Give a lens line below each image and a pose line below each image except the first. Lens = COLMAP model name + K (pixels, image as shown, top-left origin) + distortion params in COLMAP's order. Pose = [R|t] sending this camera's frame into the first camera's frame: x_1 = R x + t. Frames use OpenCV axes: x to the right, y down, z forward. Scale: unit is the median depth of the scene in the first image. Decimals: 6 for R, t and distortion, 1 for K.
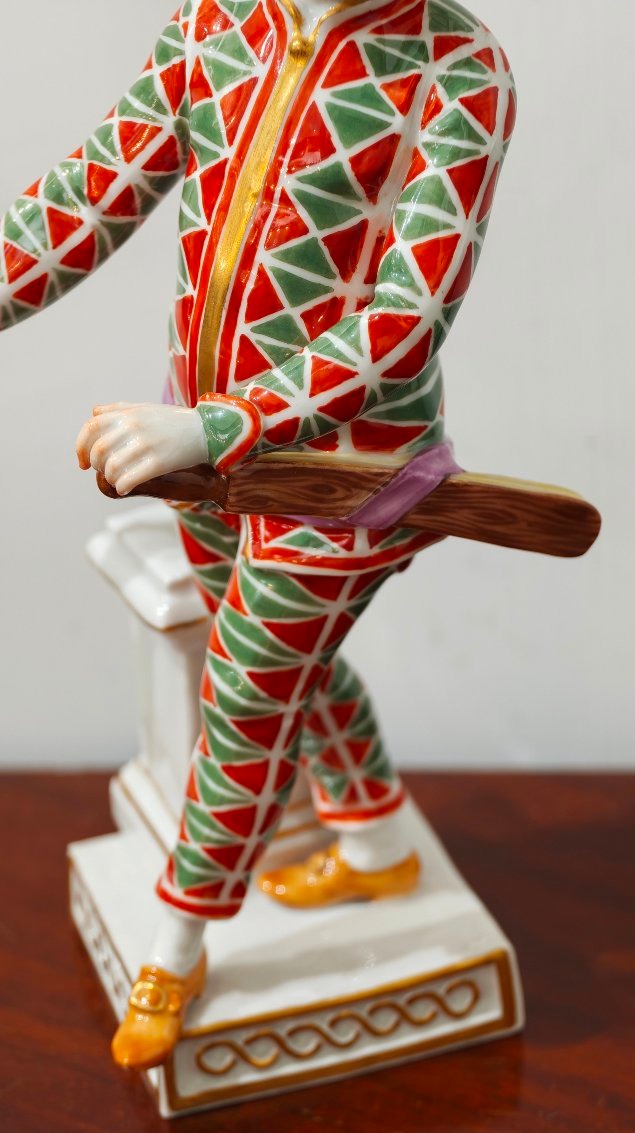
lens RADIAL K [[2659.2, 0, 317.5], [0, 2659.2, 566.5], [0, 0, 1]] dist [0.118928, -0.113192]
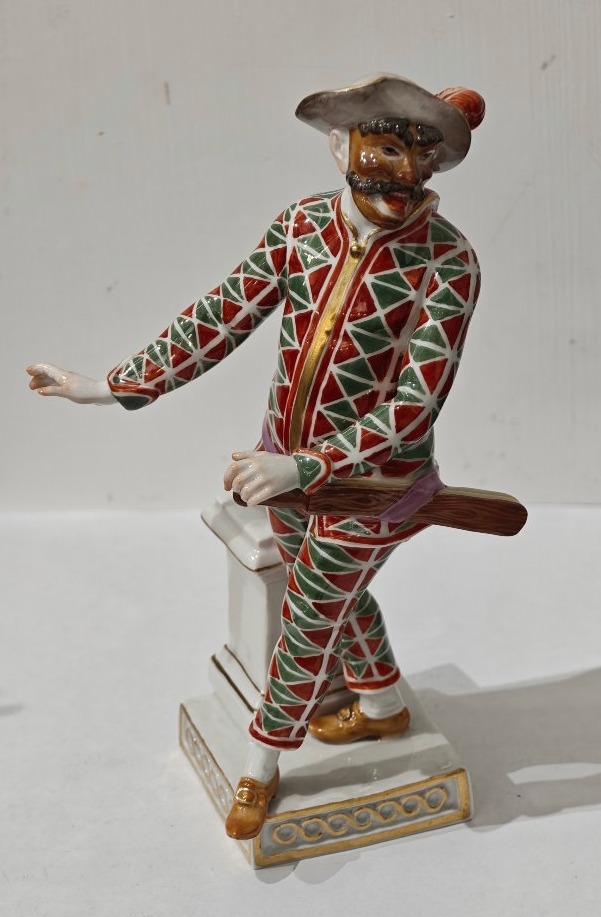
lens RADIAL K [[2783.8, 0, 300.5], [0, 2783.8, 458.5], [0, 0, 1]] dist [-0.097271, -0.406619]
pose [[0.999690, 0.012808, 0.021331, -0.076890], [-0.013522, 0.999343, 0.033633, -0.115409], [-0.020887, -0.033911, 0.999207, -0.776894]]
